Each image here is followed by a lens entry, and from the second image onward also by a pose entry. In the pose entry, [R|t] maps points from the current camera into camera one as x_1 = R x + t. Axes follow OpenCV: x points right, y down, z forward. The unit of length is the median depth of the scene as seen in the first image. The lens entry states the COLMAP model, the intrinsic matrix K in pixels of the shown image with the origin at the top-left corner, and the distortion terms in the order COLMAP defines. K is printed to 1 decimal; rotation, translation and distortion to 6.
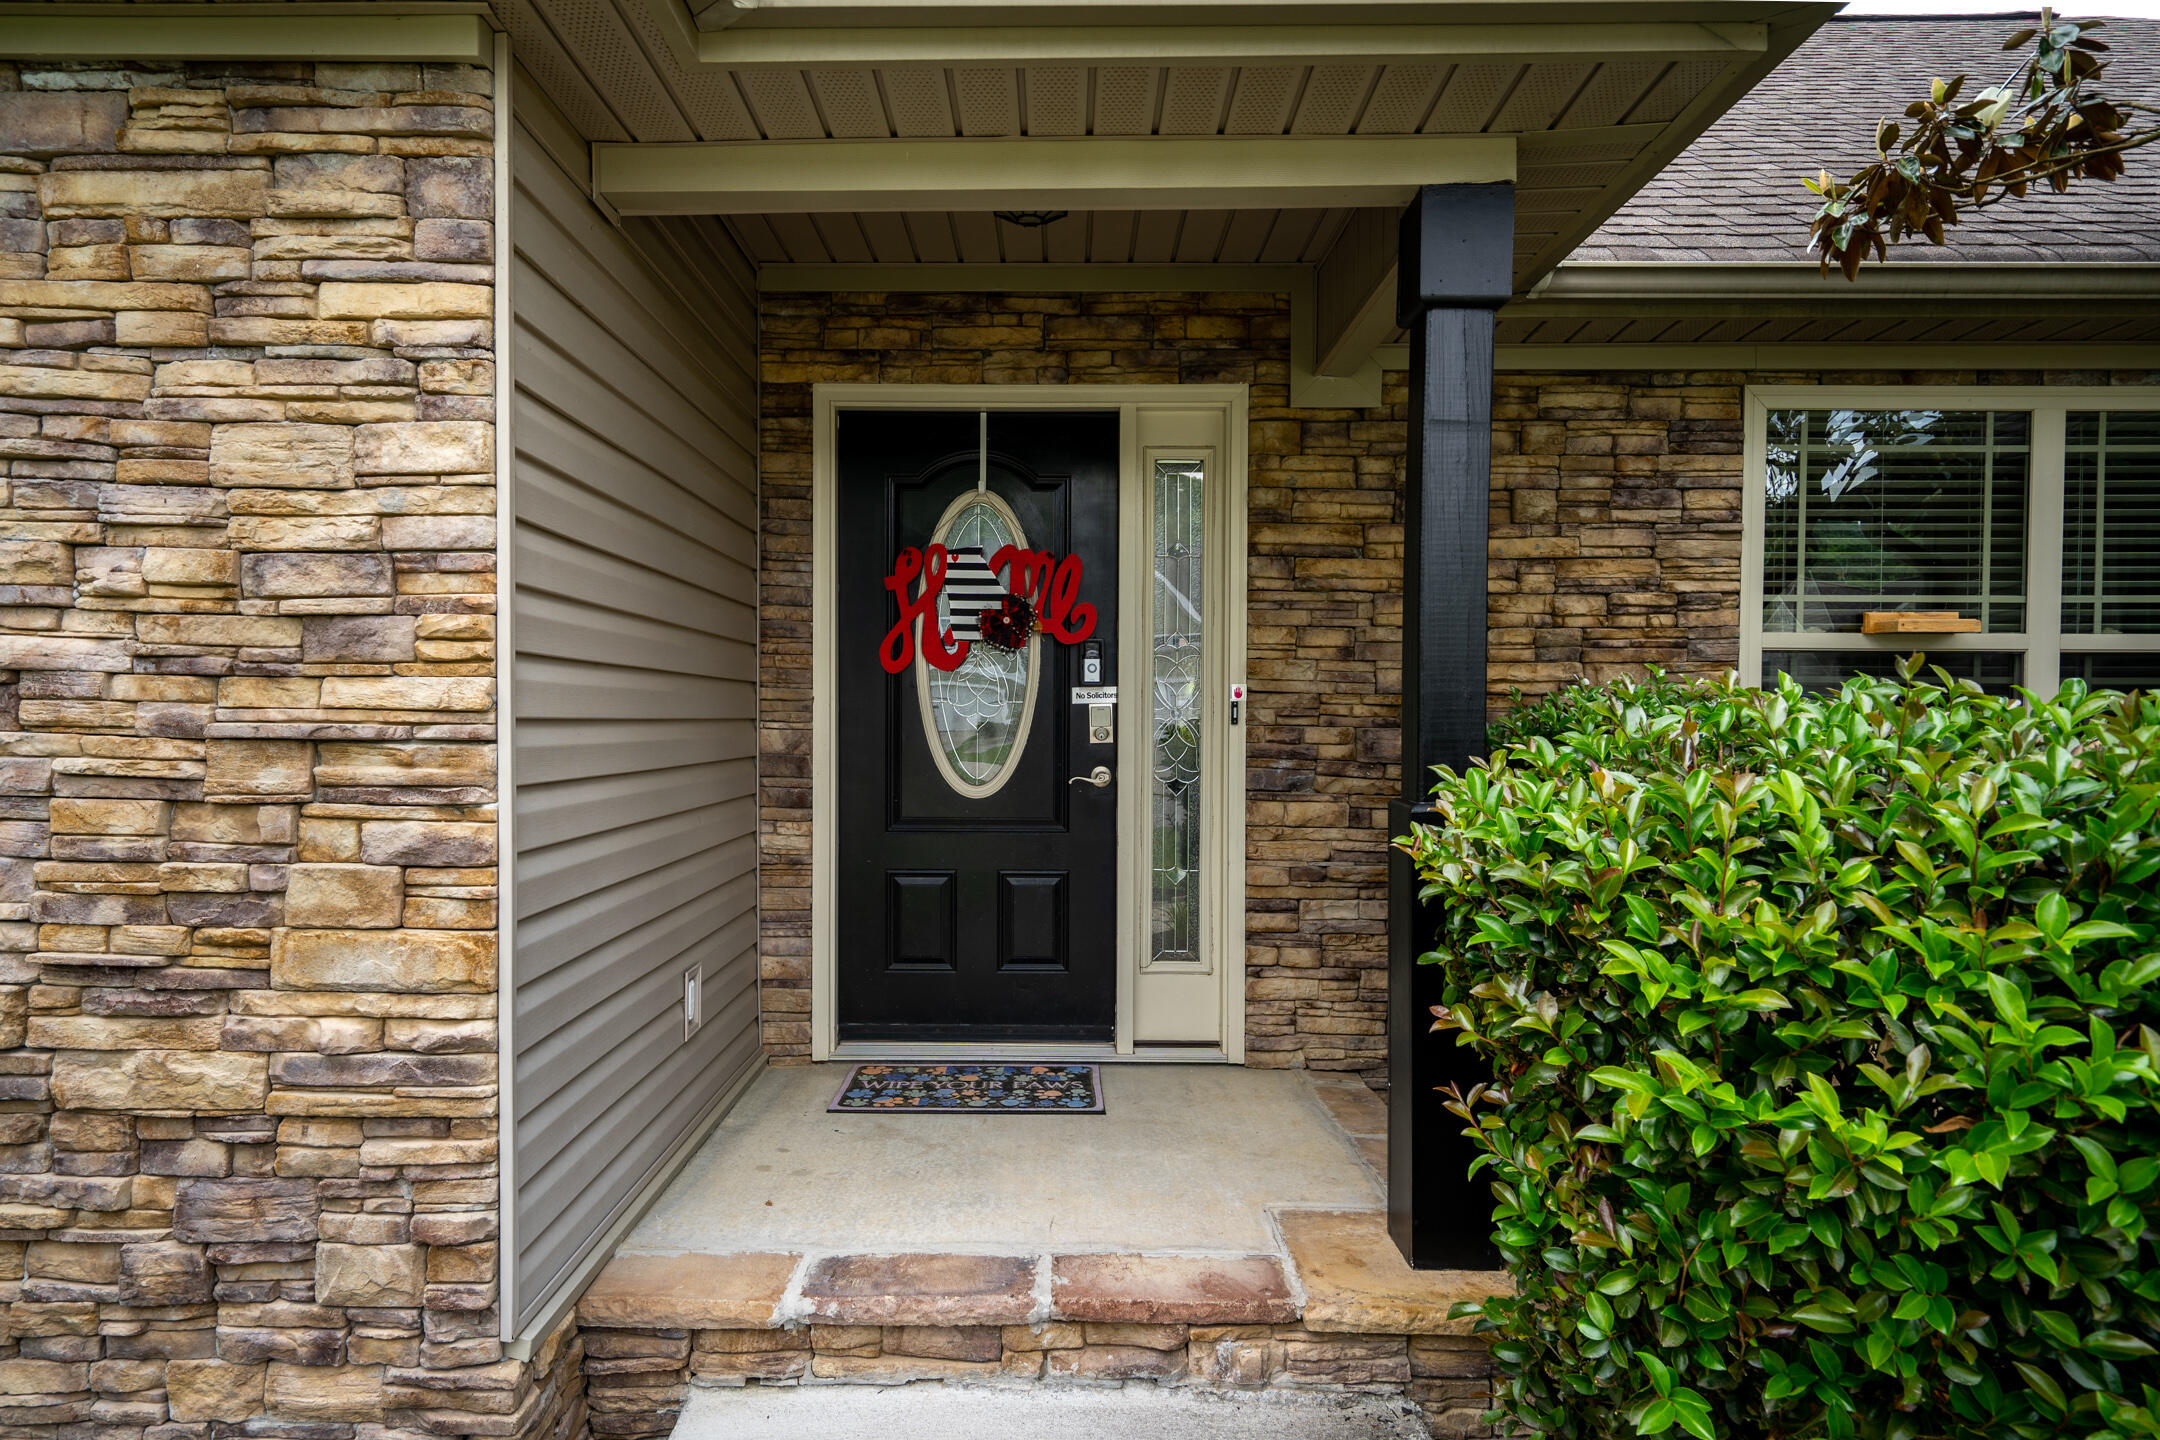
lens RADIAL K [[1255.4, 0, 1068.2], [0, 1255.4, 732.2], [0, 0, 1]] dist [0.005133, 0.001207]
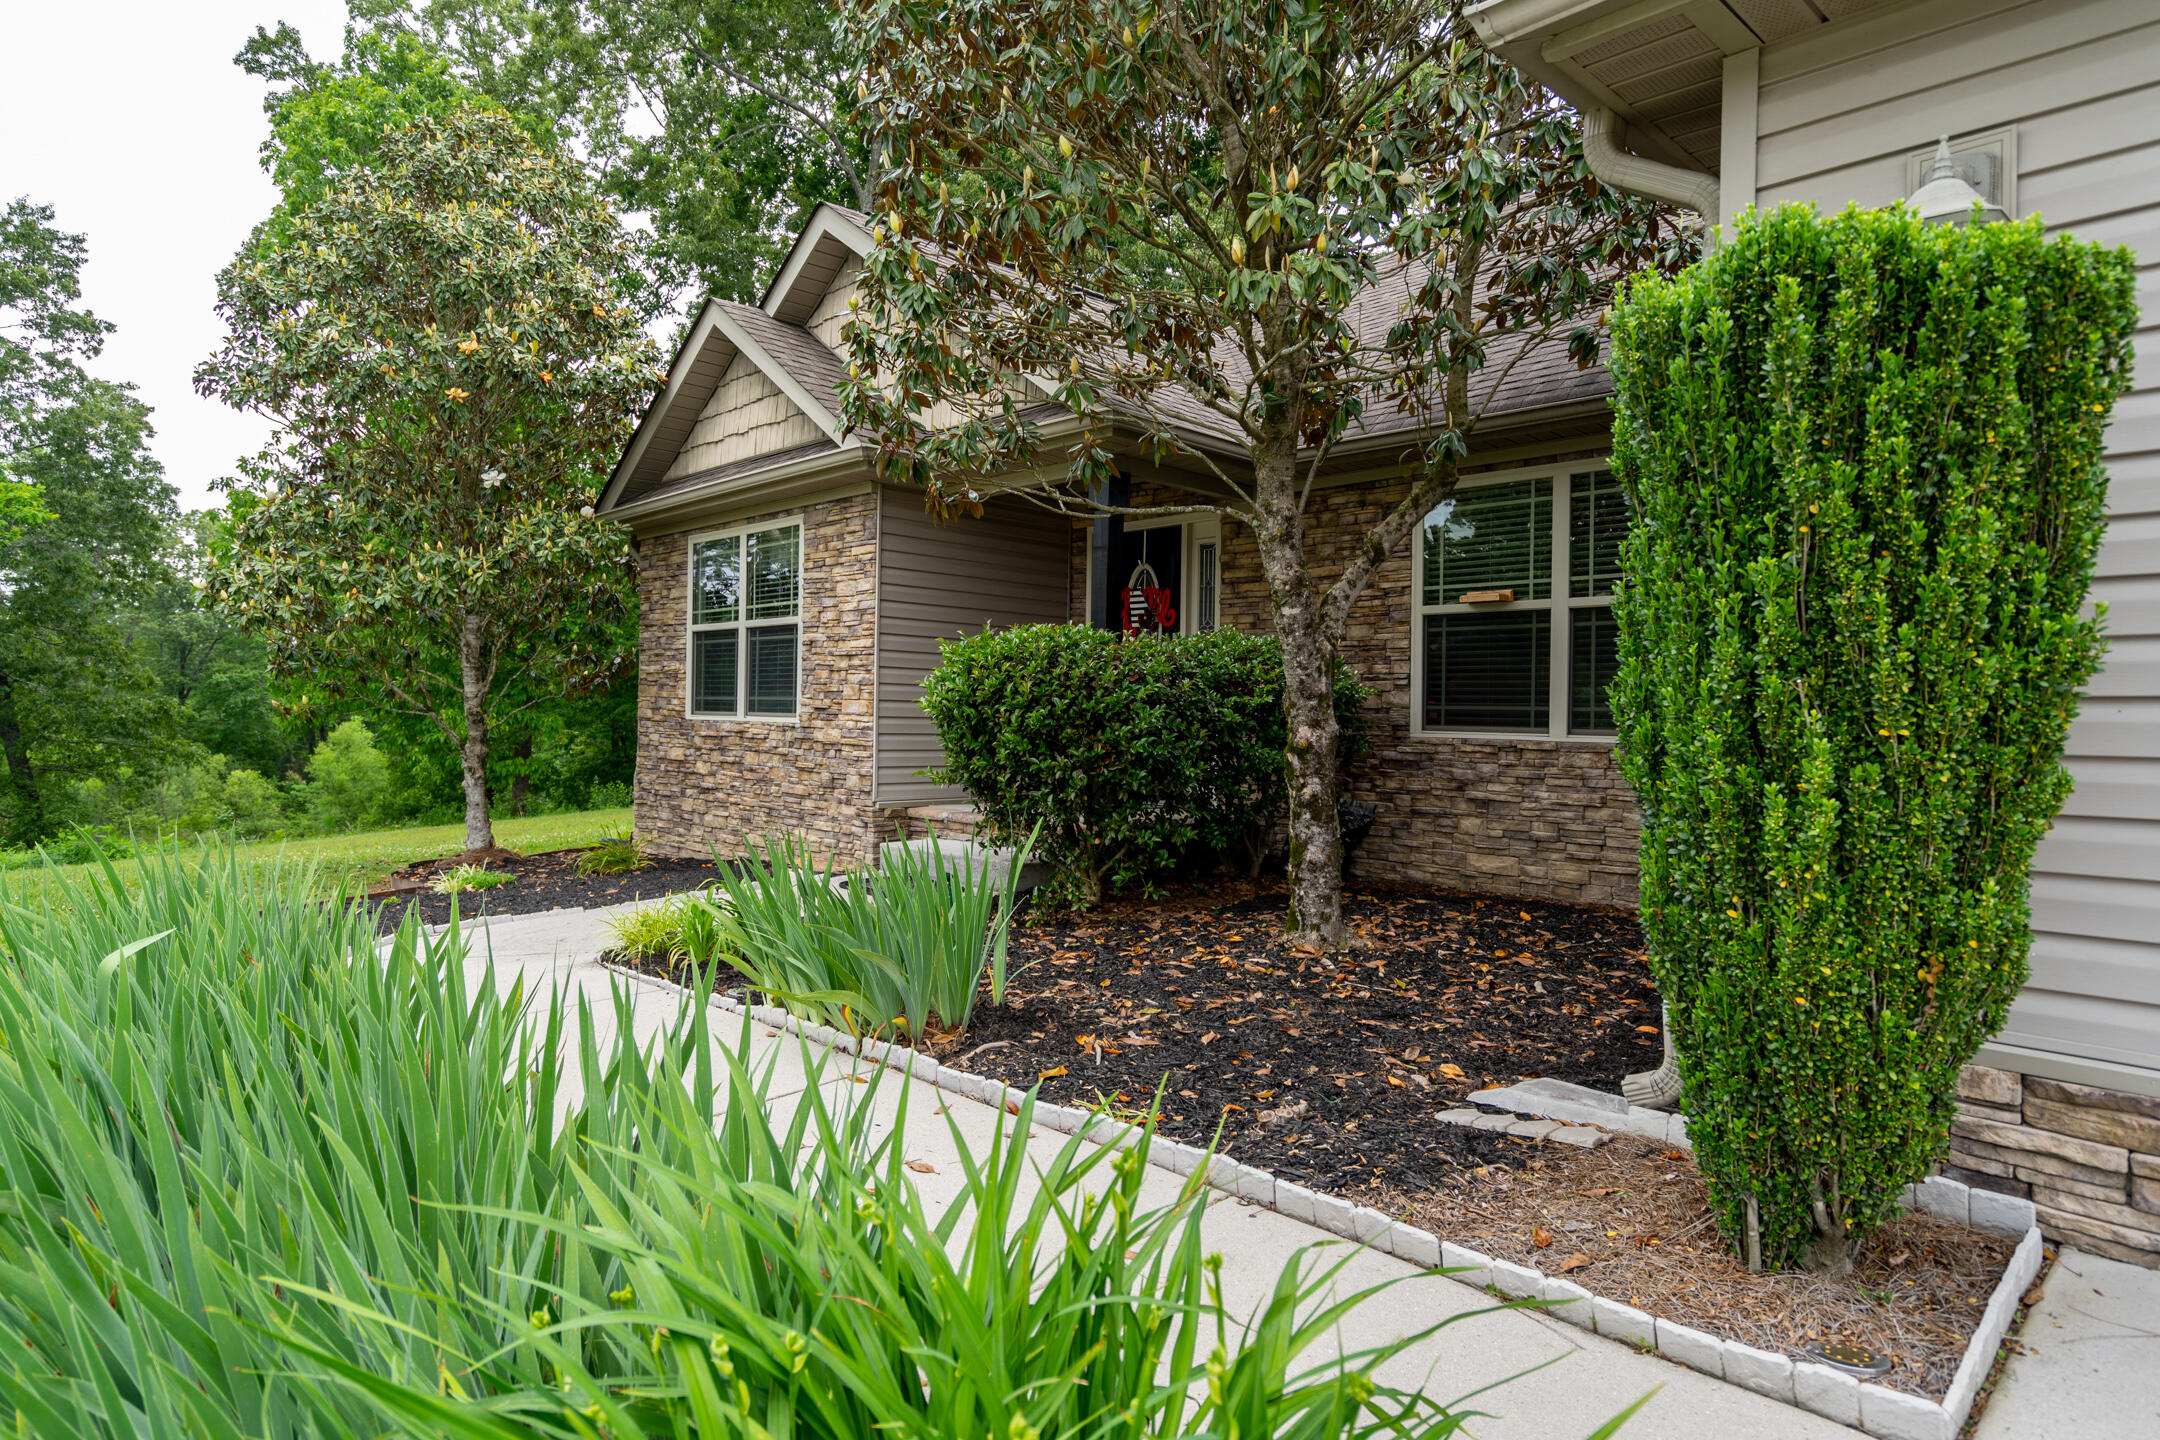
lens RADIAL K [[1255.4, 0, 1086.1], [0, 1255.4, 714.2], [0, 0, 1]] dist [0.005133, 0.001207]
pose [[0.703188, 0.007730, -0.710962, 2.955811], [-0.025163, 0.999585, -0.014020, 0.242890], [0.710559, 0.027749, 0.703090, -1.393011]]
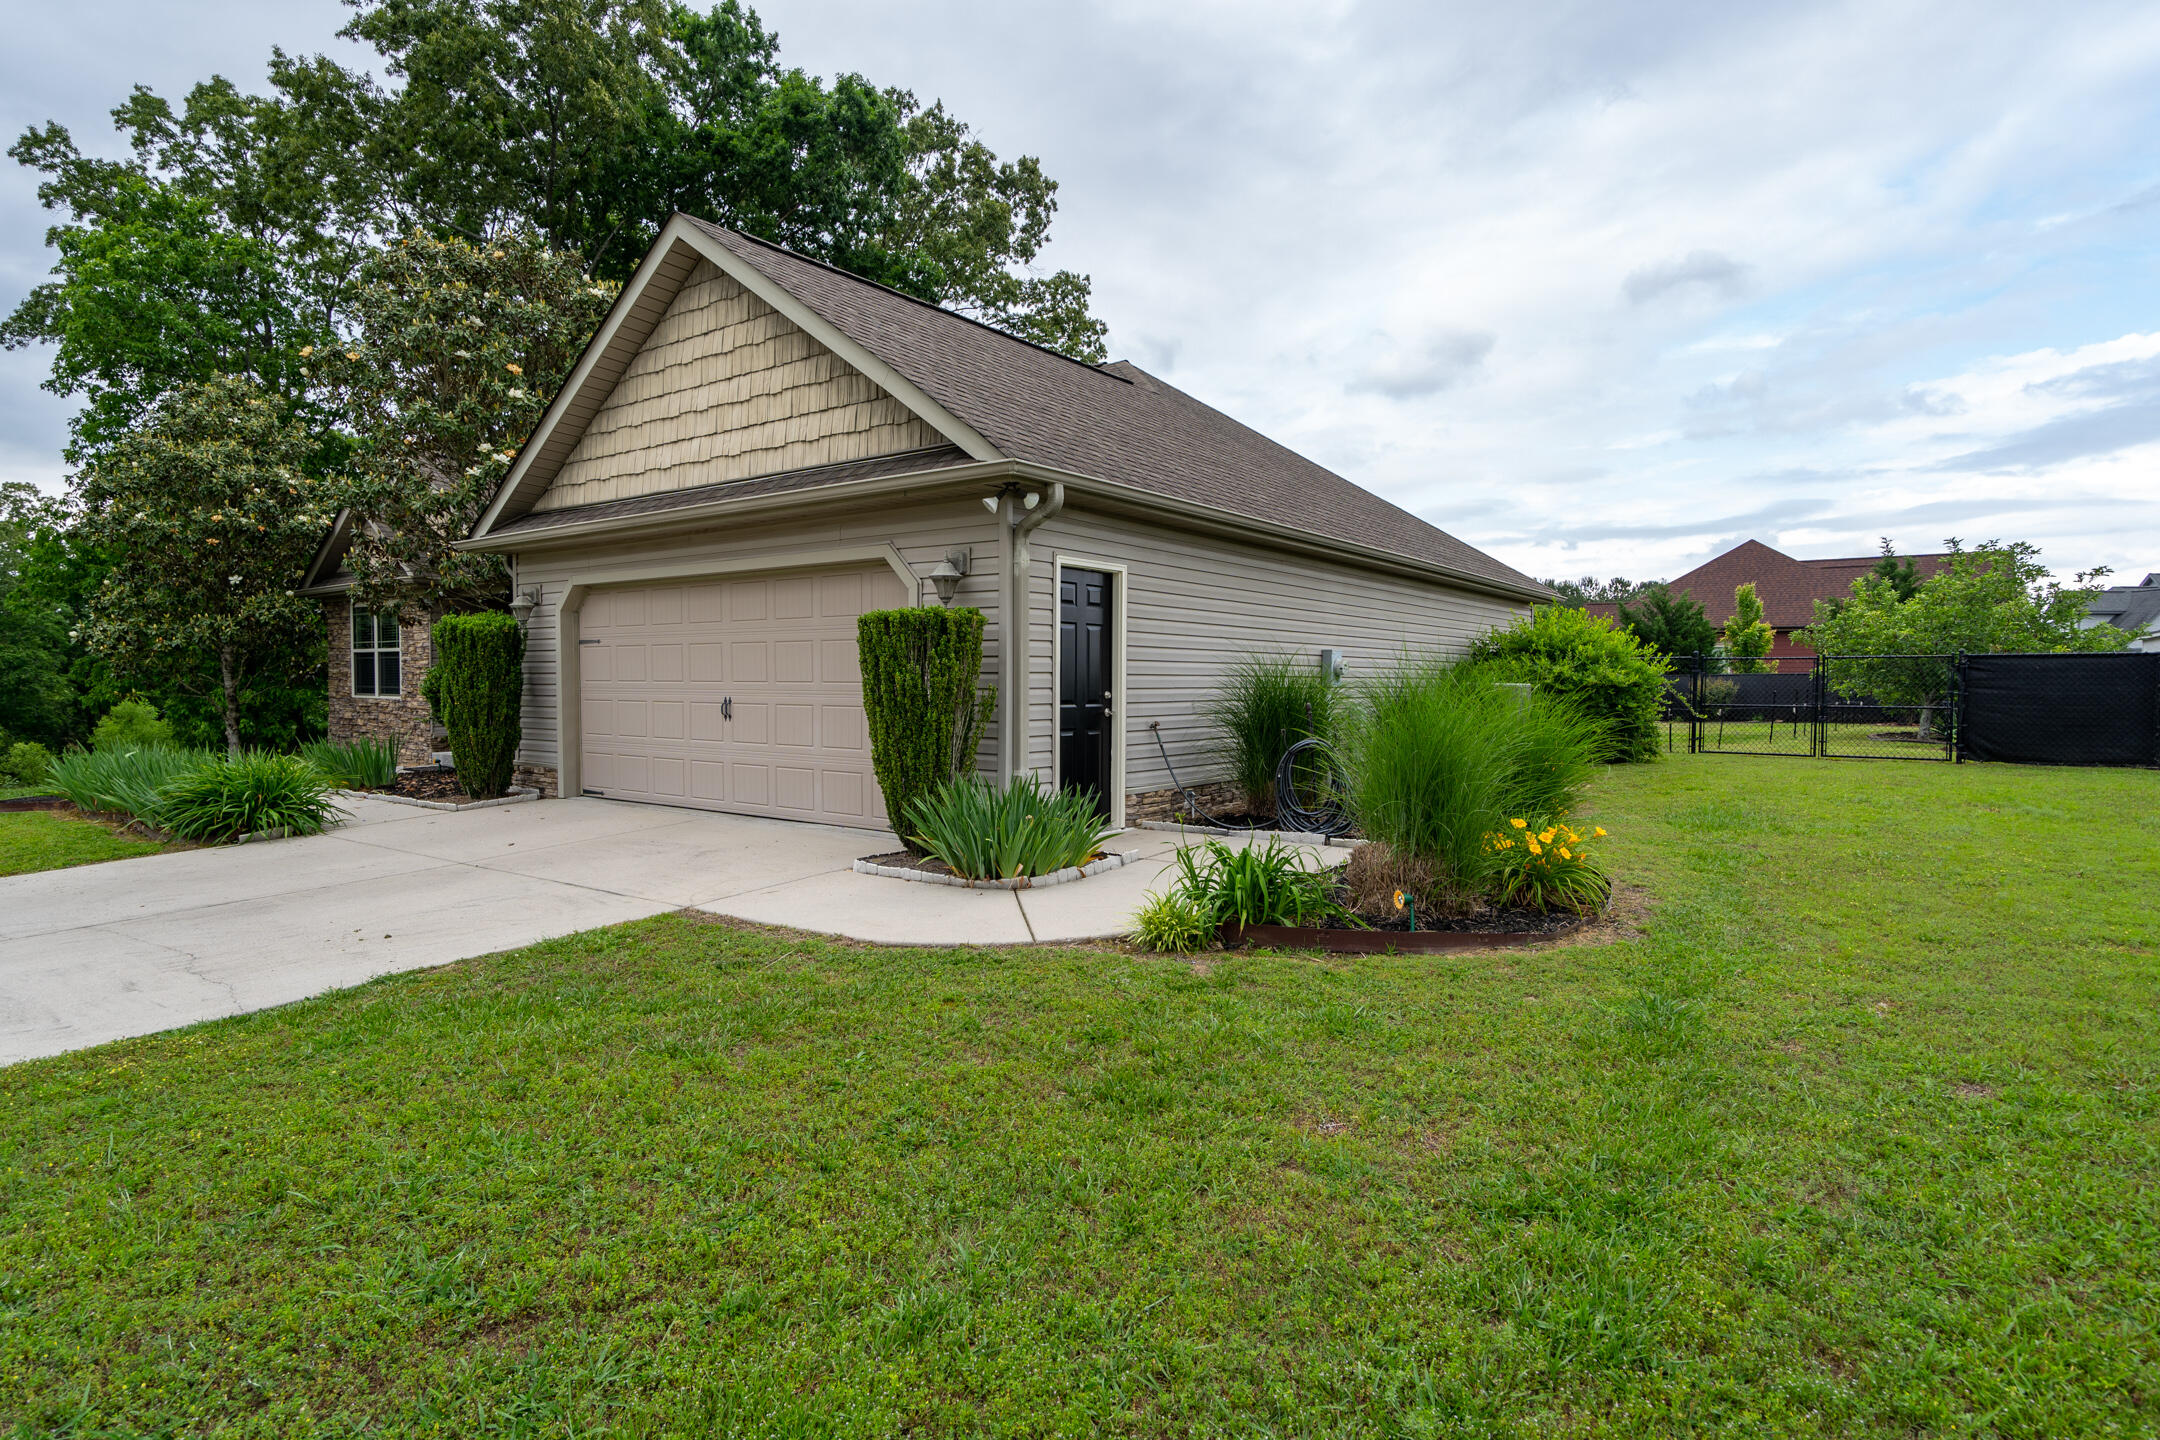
lens RADIAL K [[1070.0, 0, 1033.1], [0, 1070.0, 715.0], [0, 0, 1]] dist [0.003433, 0.000505]
pose [[0.813590, 0.017327, -0.581181, 7.782311], [-0.008413, 0.999802, 0.018029, 0.168547], [0.581378, -0.009778, 0.813575, -2.811793]]
